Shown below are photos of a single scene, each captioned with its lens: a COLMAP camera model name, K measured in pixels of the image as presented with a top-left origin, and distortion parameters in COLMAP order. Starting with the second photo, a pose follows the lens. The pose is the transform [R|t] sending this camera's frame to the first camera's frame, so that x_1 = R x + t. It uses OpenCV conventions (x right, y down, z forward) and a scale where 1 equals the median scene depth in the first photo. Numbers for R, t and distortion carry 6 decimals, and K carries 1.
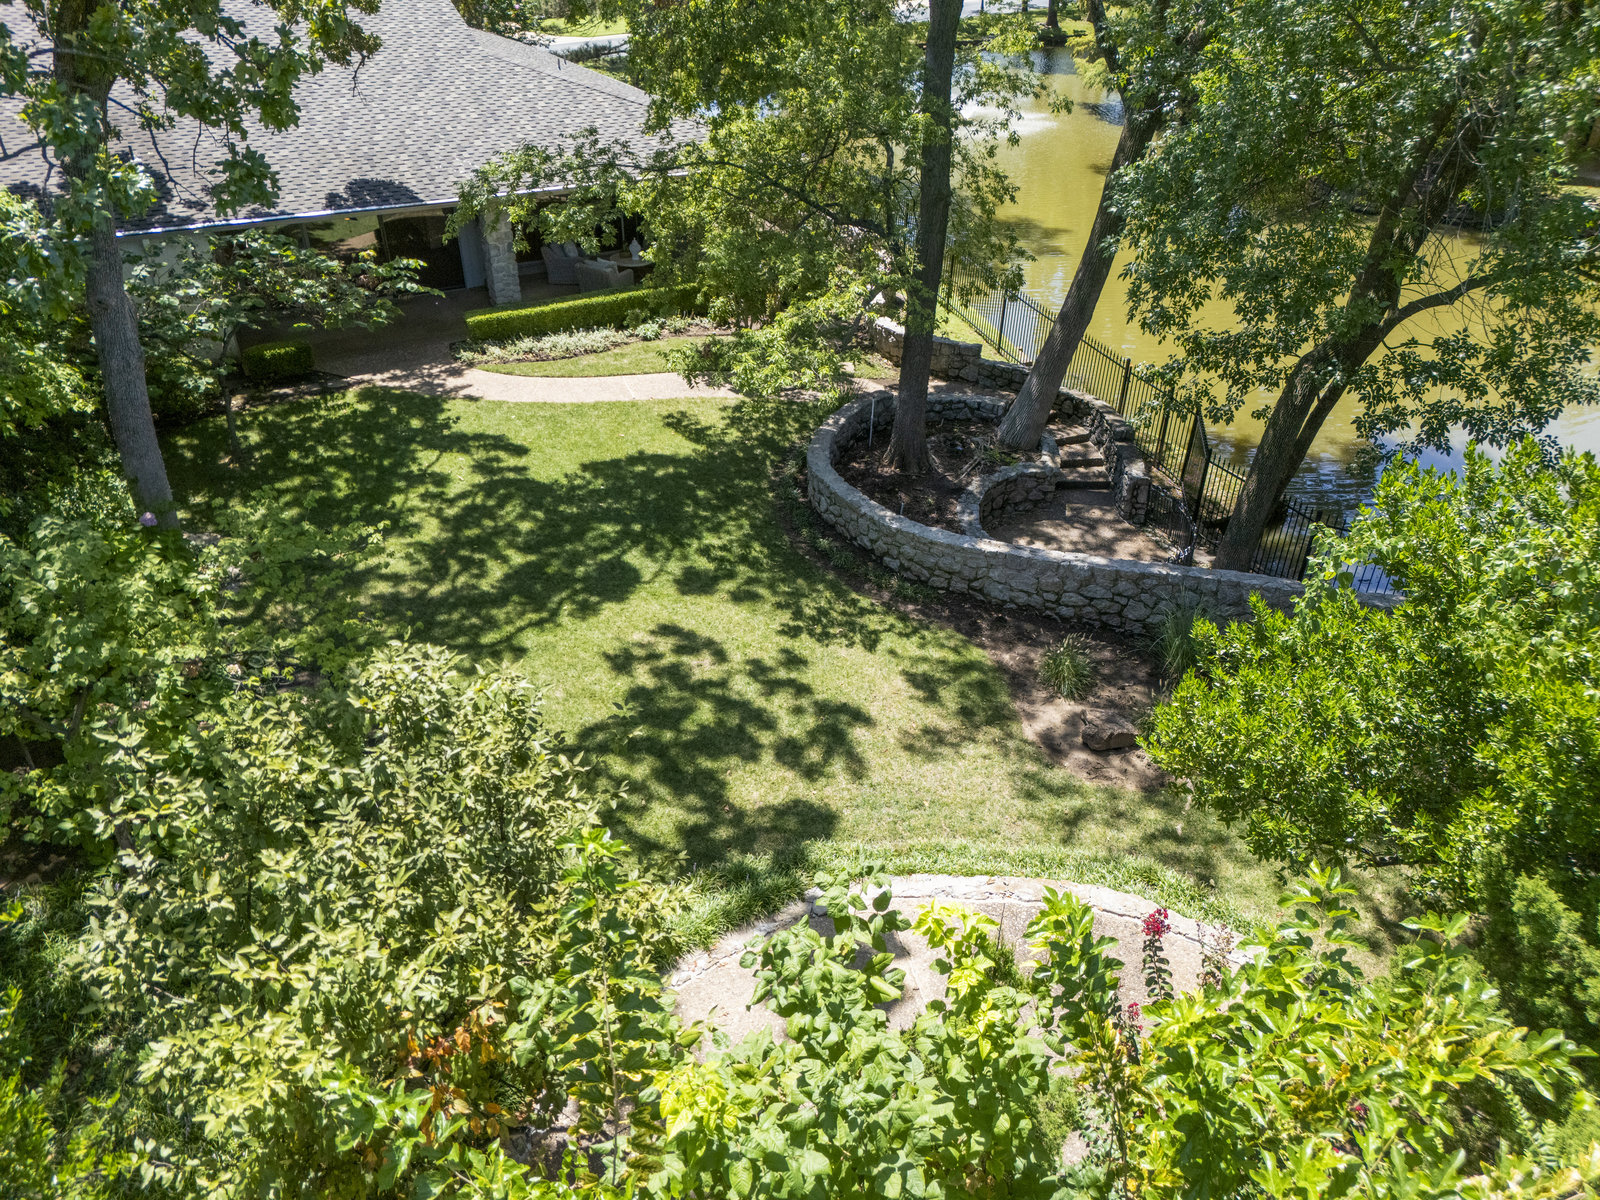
lens RADIAL K [[1172.0, 0, 807.1], [0, 1172.0, 593.4], [0, 0, 1]] dist [0.072496, -0.072907]
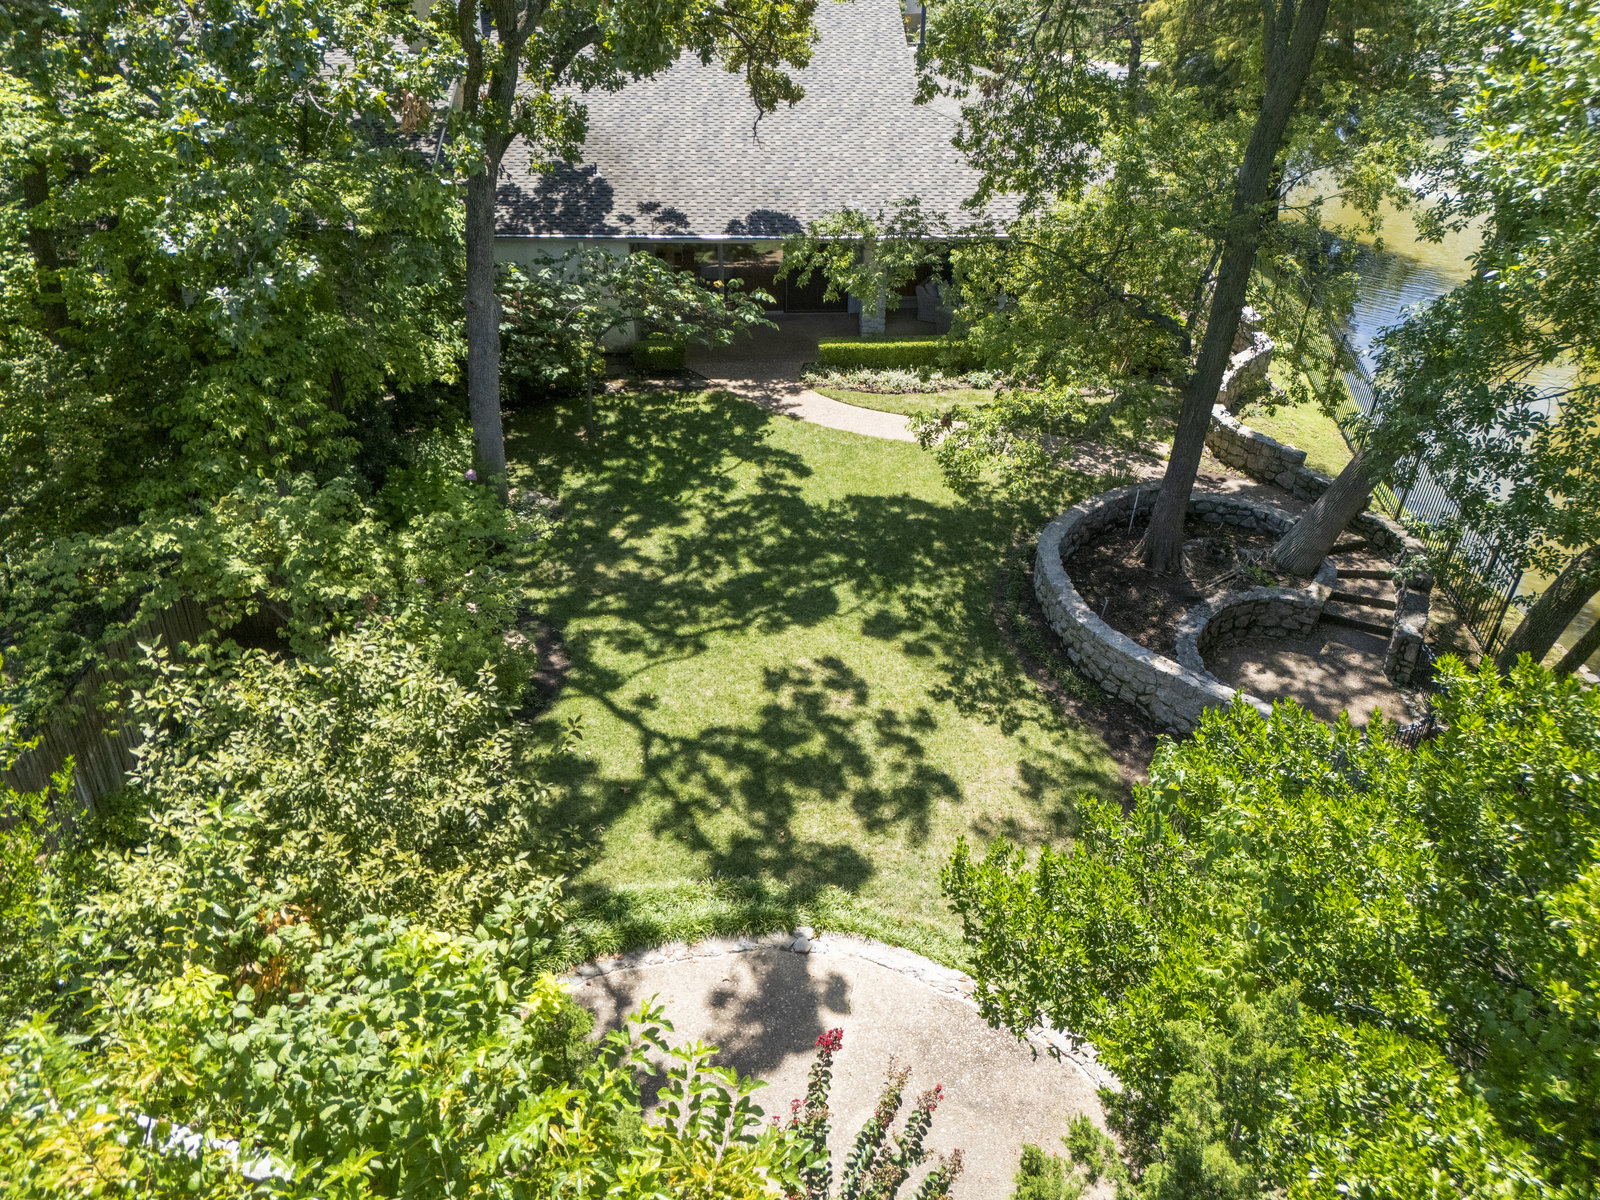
lens RADIAL K [[1172.0, 0, 813.6], [0, 1172.0, 606.1], [0, 0, 1]] dist [0.072496, -0.072907]
pose [[0.897236, 0.237291, -0.372372, 0.219085], [-0.235707, 0.970511, 0.050512, -0.059944], [0.373377, 0.042449, 0.926708, -0.017713]]
